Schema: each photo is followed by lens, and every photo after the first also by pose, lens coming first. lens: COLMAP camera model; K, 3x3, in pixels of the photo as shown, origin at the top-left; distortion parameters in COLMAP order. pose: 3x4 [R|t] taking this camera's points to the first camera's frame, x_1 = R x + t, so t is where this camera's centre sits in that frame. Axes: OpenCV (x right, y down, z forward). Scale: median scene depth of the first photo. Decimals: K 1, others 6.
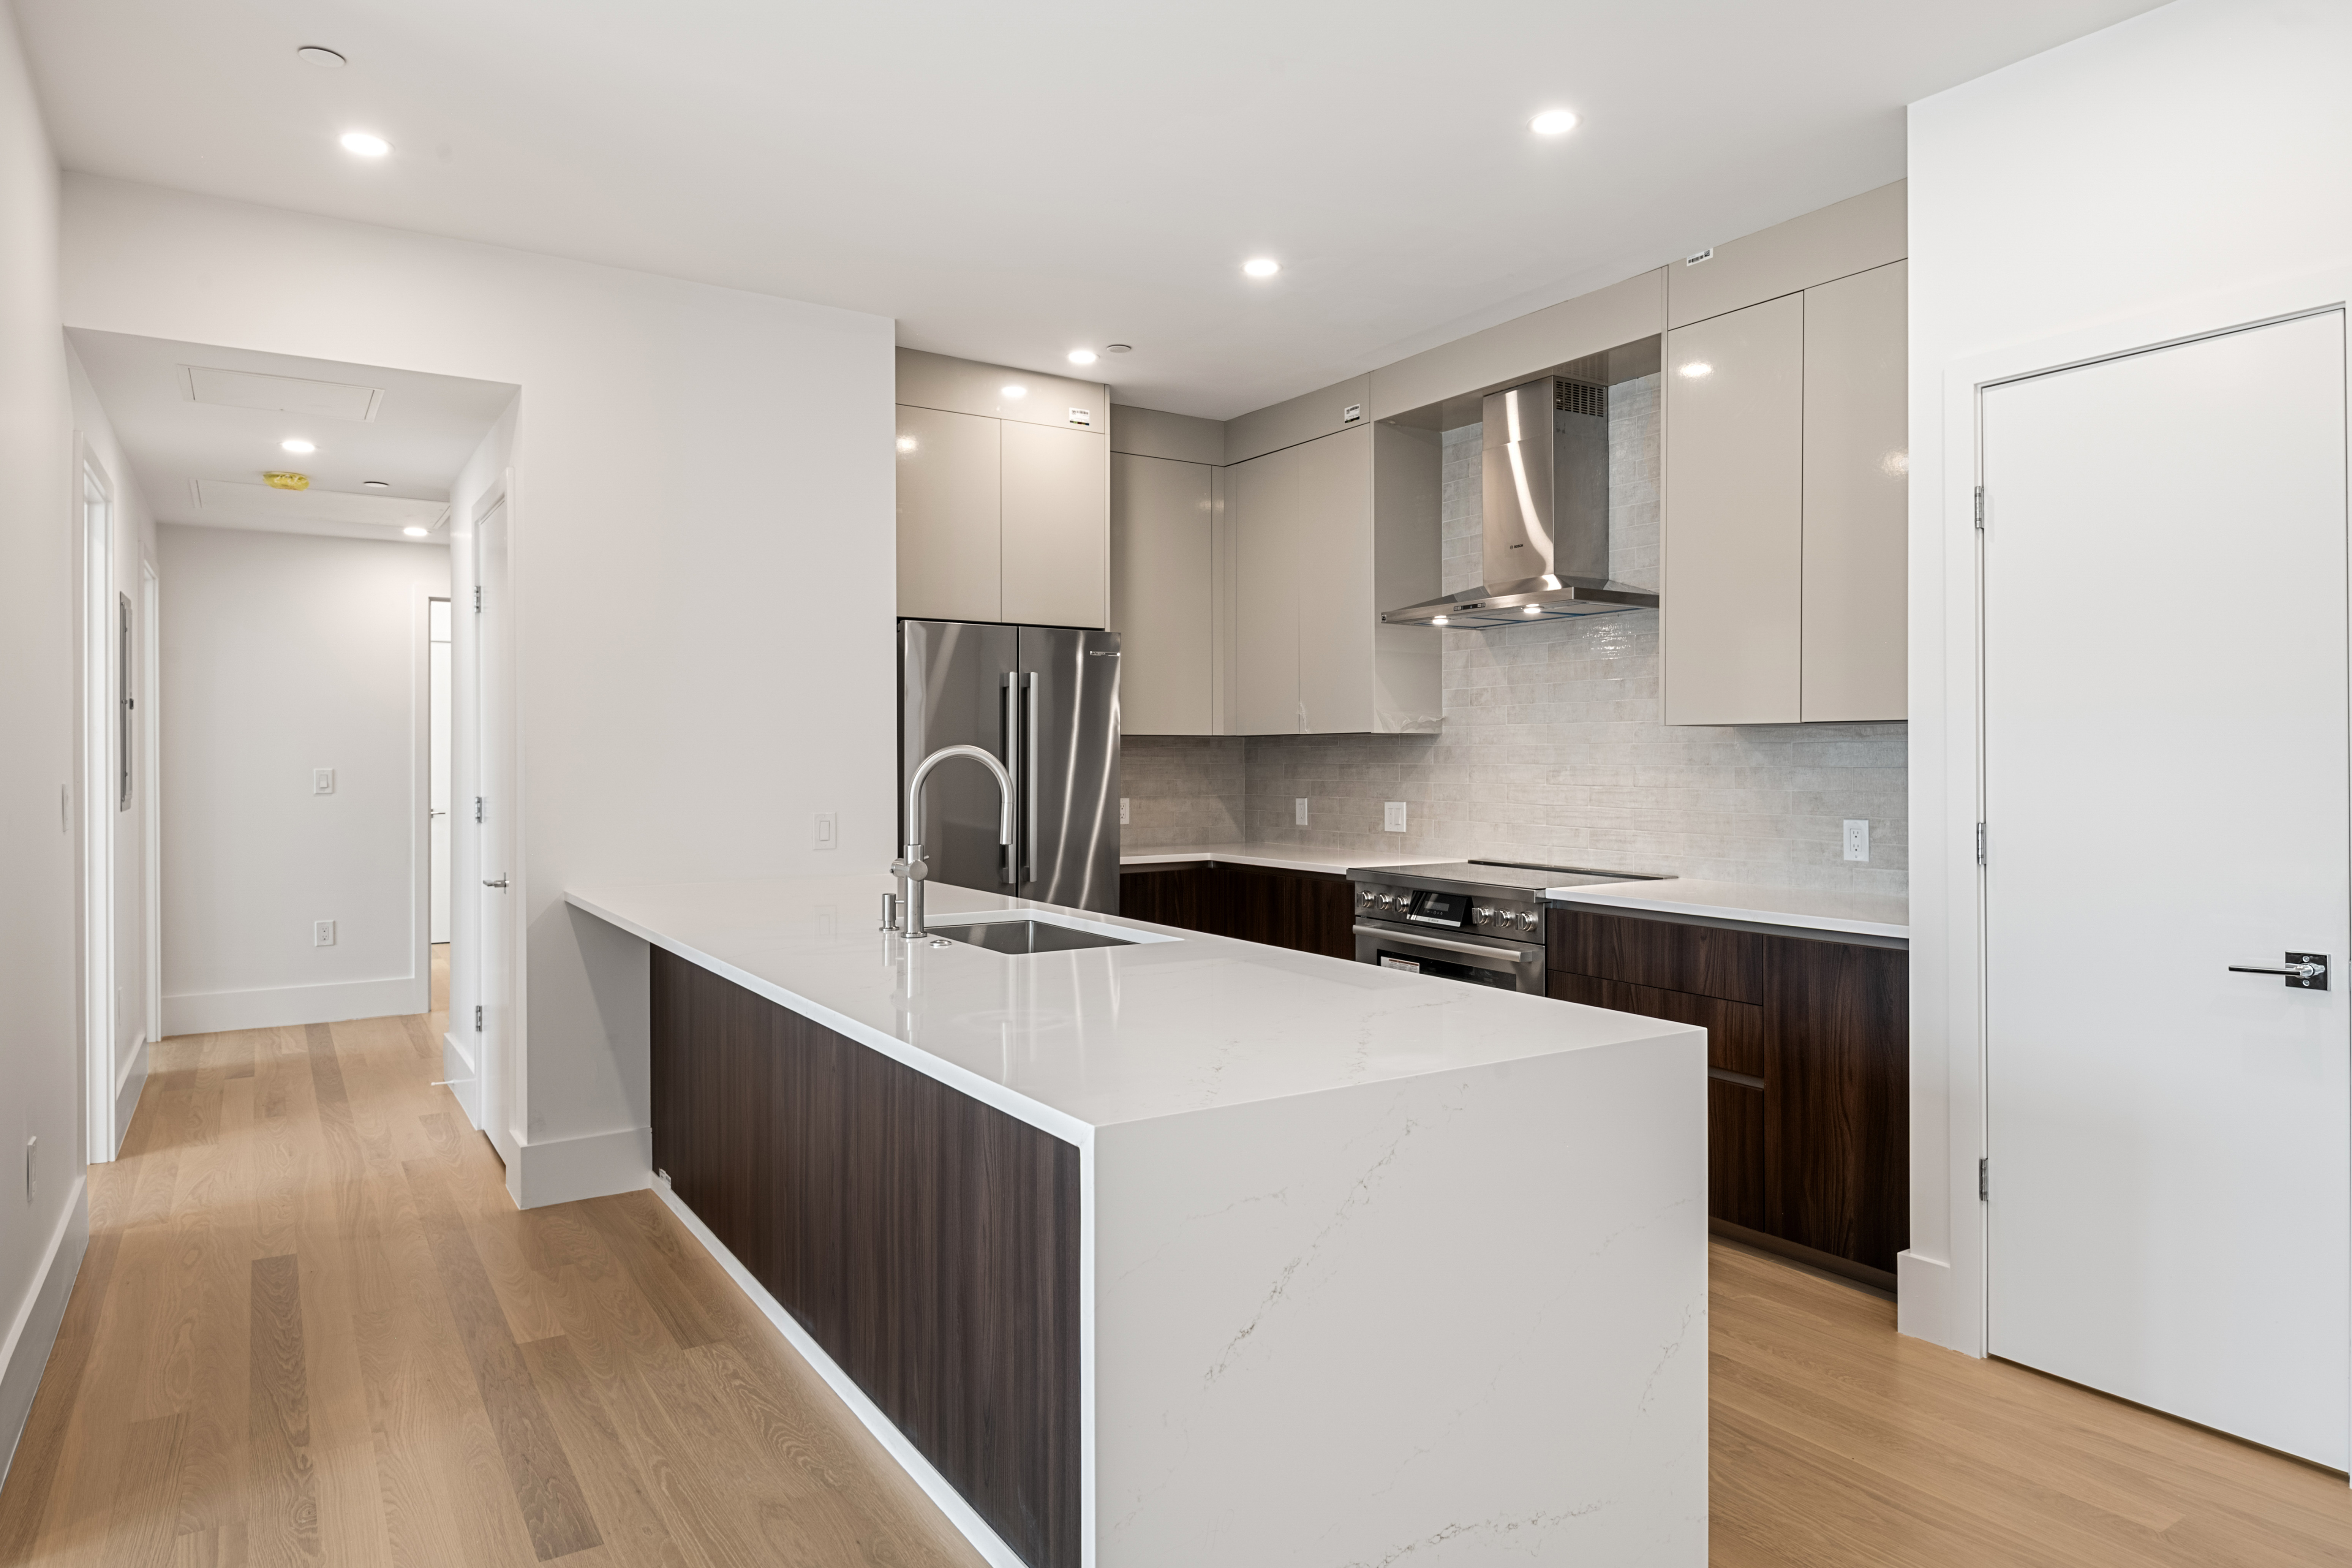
lens RADIAL K [[1409.2, 0, 1180.4], [0, 1409.2, 762.4], [0, 0, 1]] dist [0.004048, -0.000016]
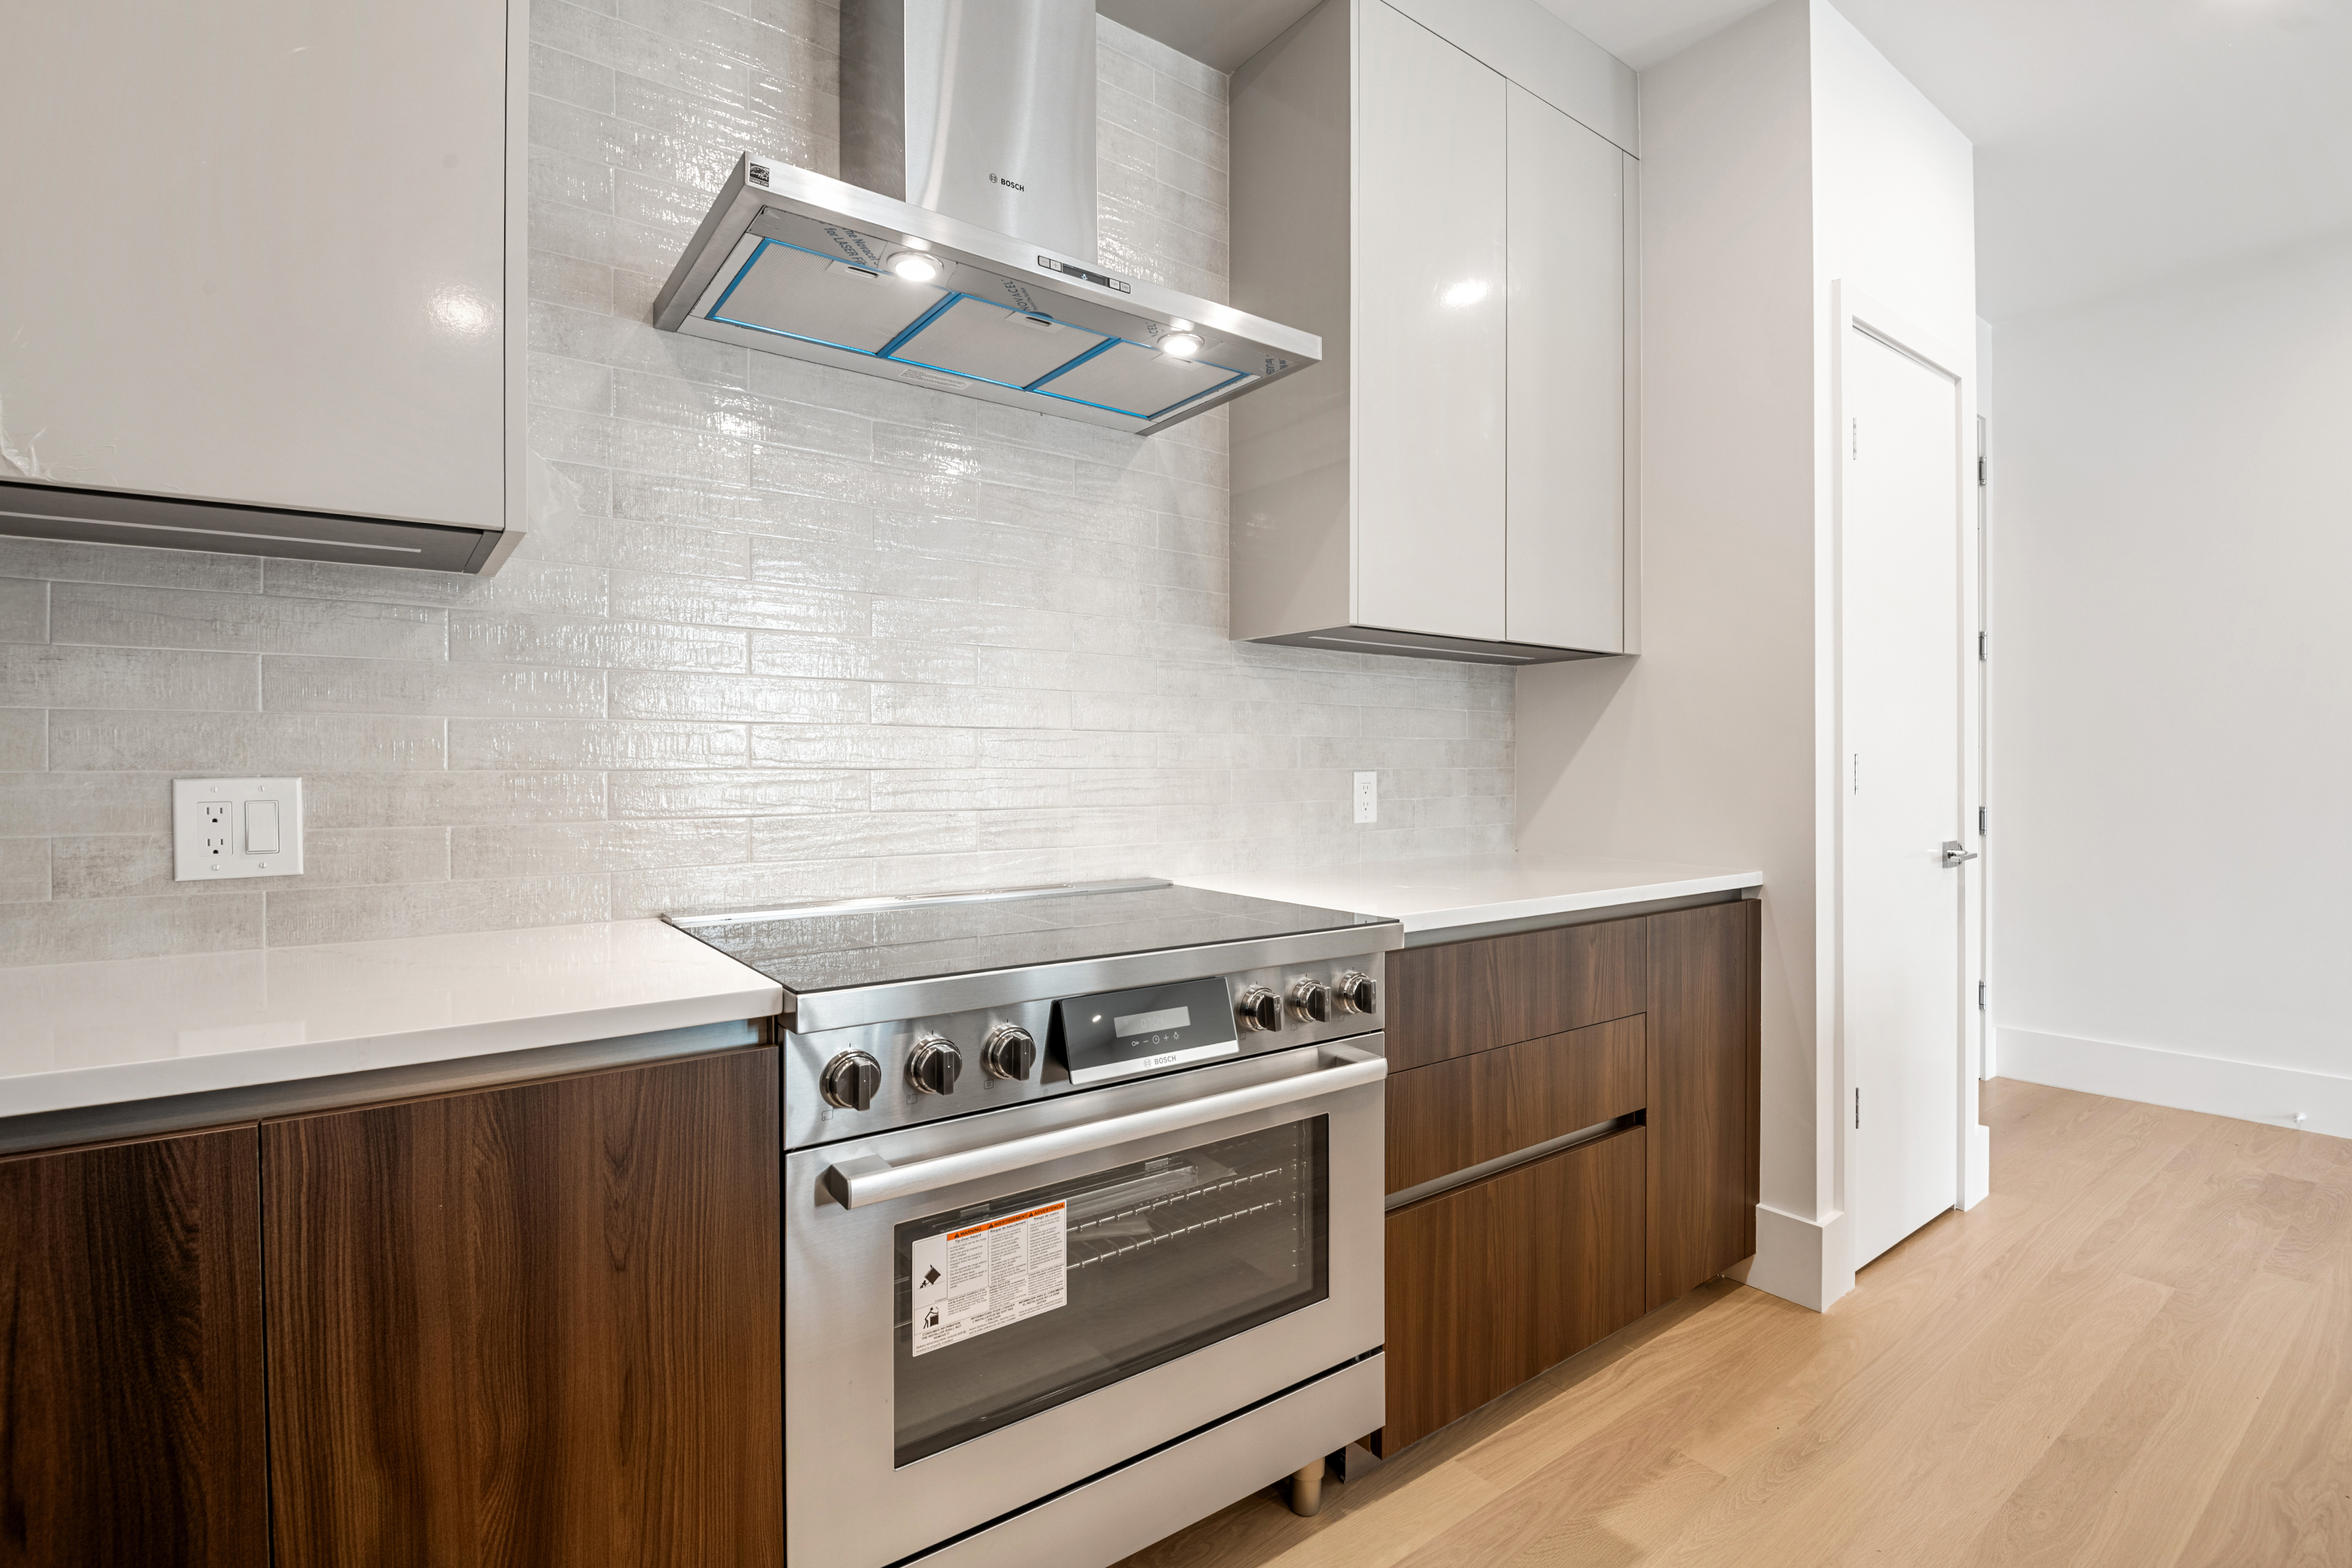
lens RADIAL K [[1088.4, 0, 1190.7], [0, 1088.4, 762.0], [0, 0, 1]] dist [0.002194, -0.012693]
pose [[-0.073654, 0.003345, 0.997278, -0.098842], [0.004534, 0.999985, -0.003019, 0.028185], [-0.997274, 0.004299, -0.073668, 0.878965]]
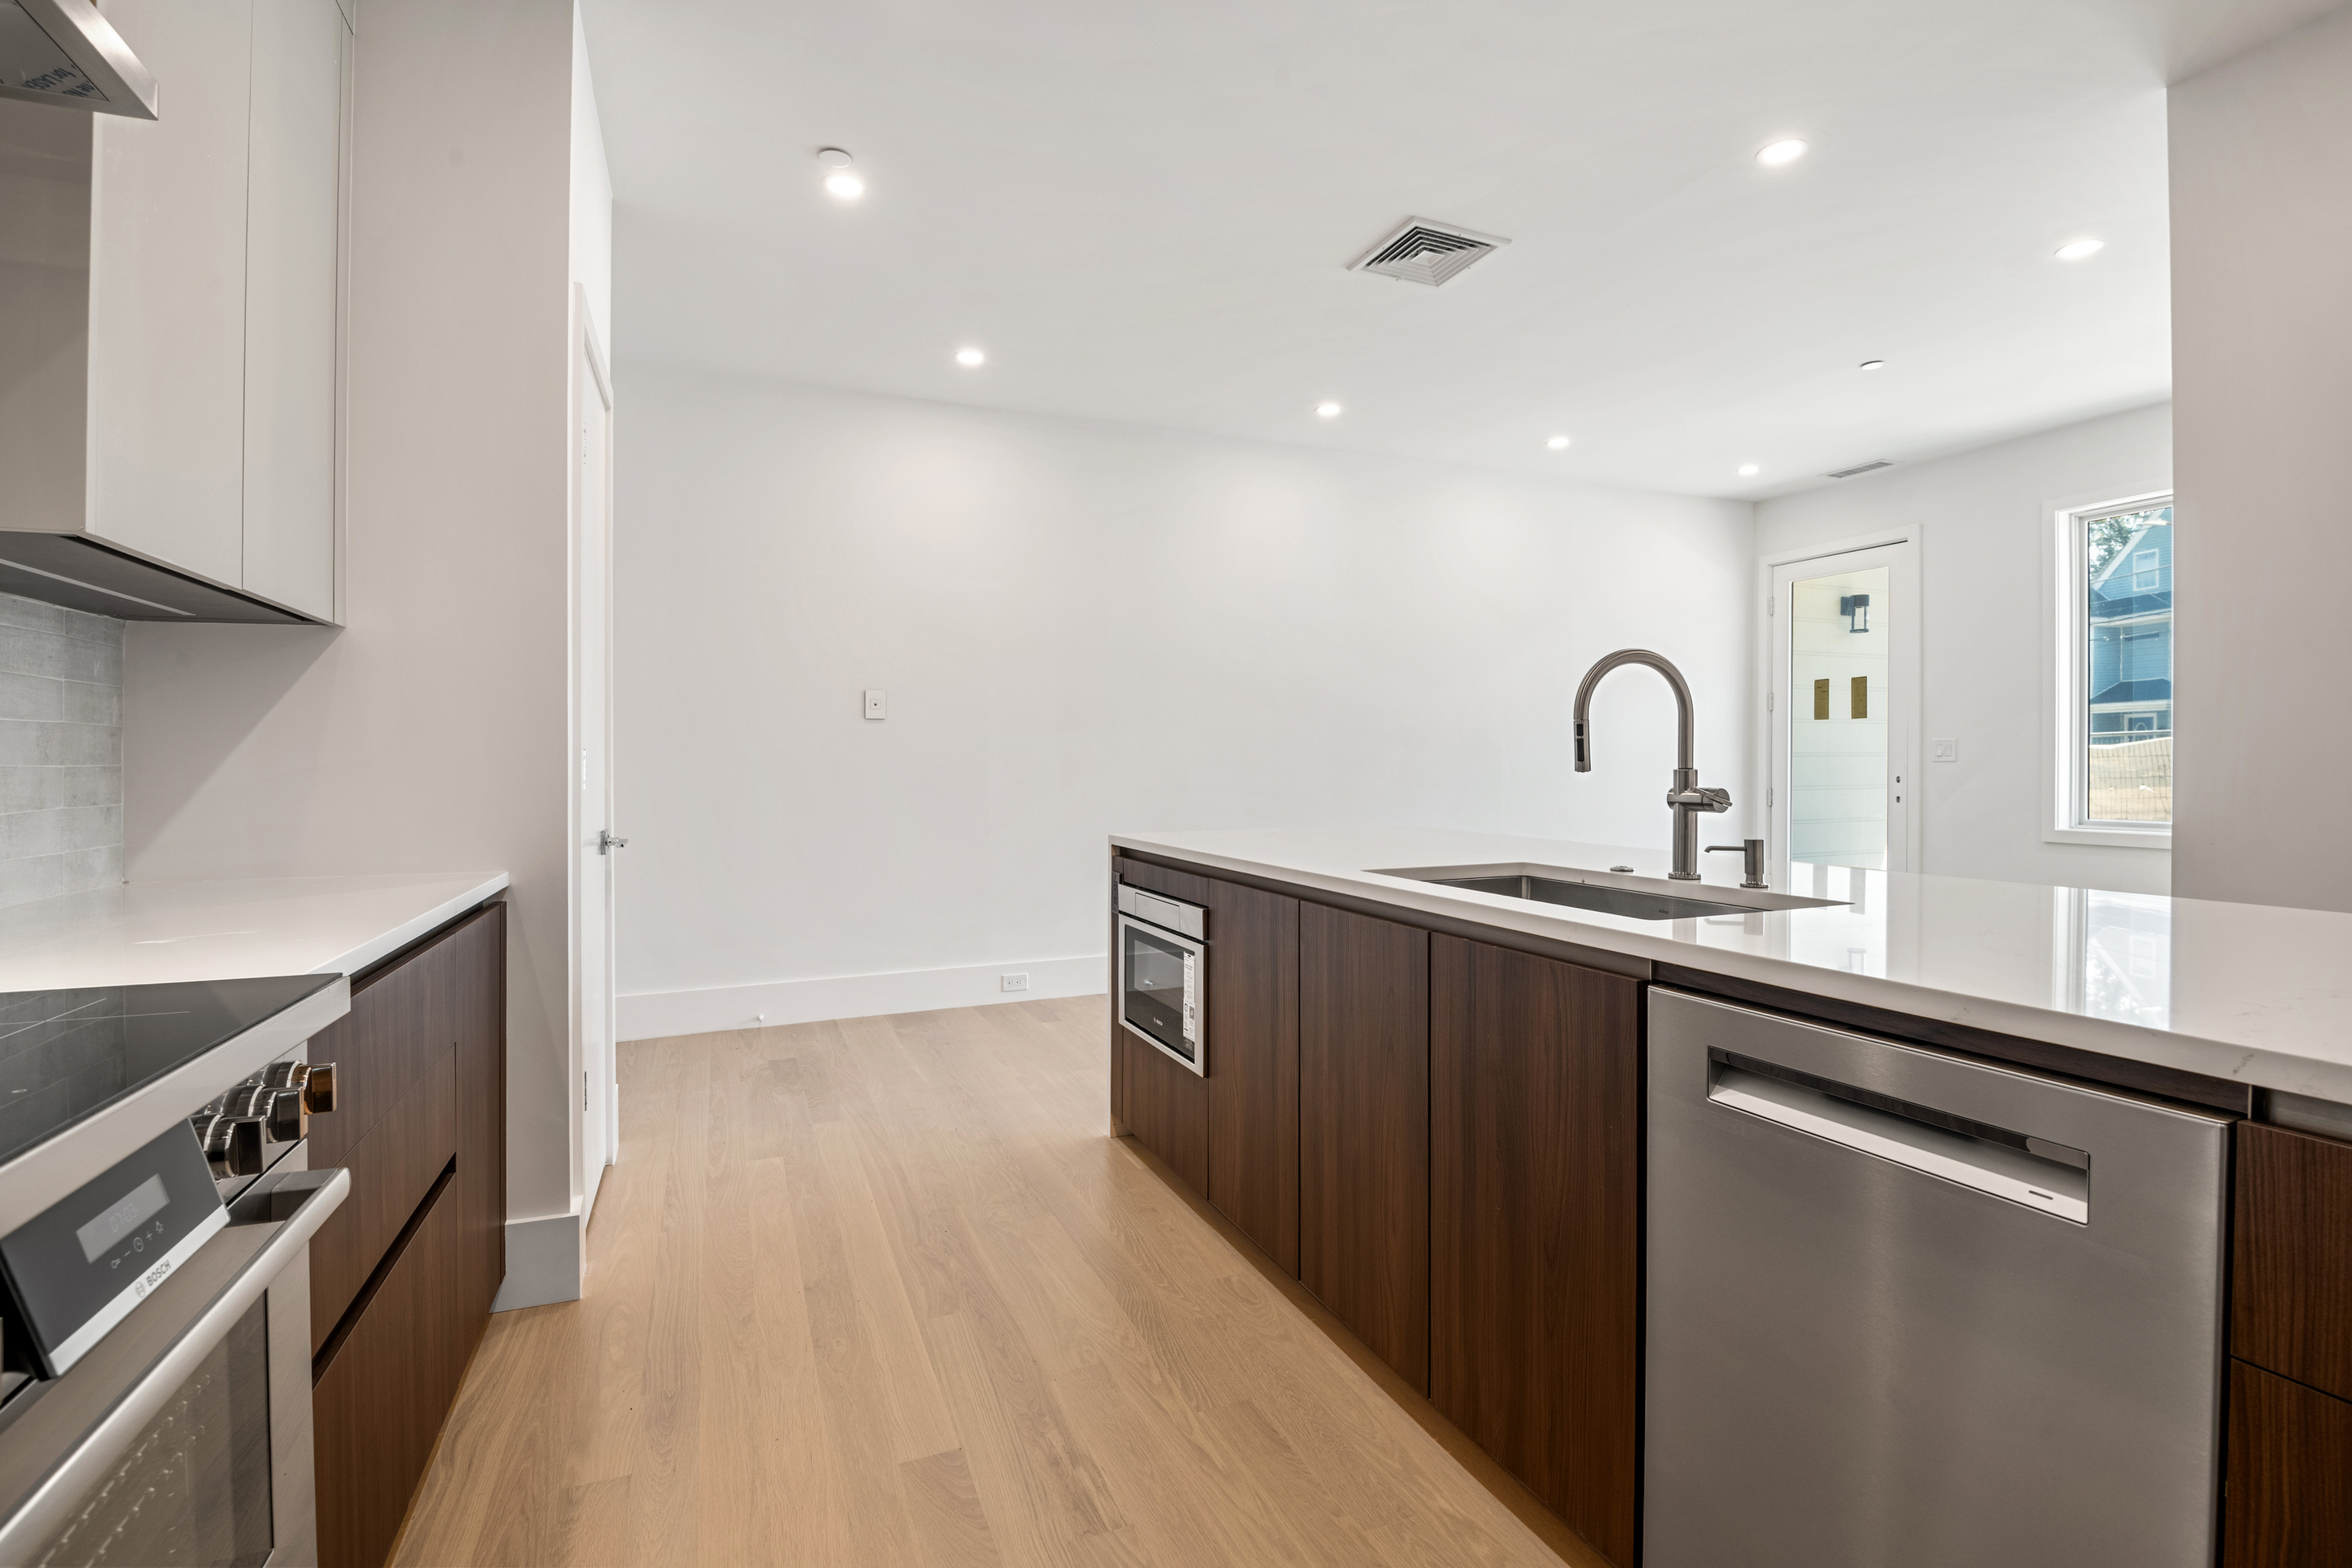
lens RADIAL K [[1088.4, 0, 1190.7], [0, 1088.4, 762.0], [0, 0, 1]] dist [0.002194, -0.012693]
pose [[-0.985742, 0.002047, 0.168251, -0.005939], [0.003299, 0.999969, 0.007165, 0.027727], [-0.168231, 0.007618, -0.985718, 0.984992]]
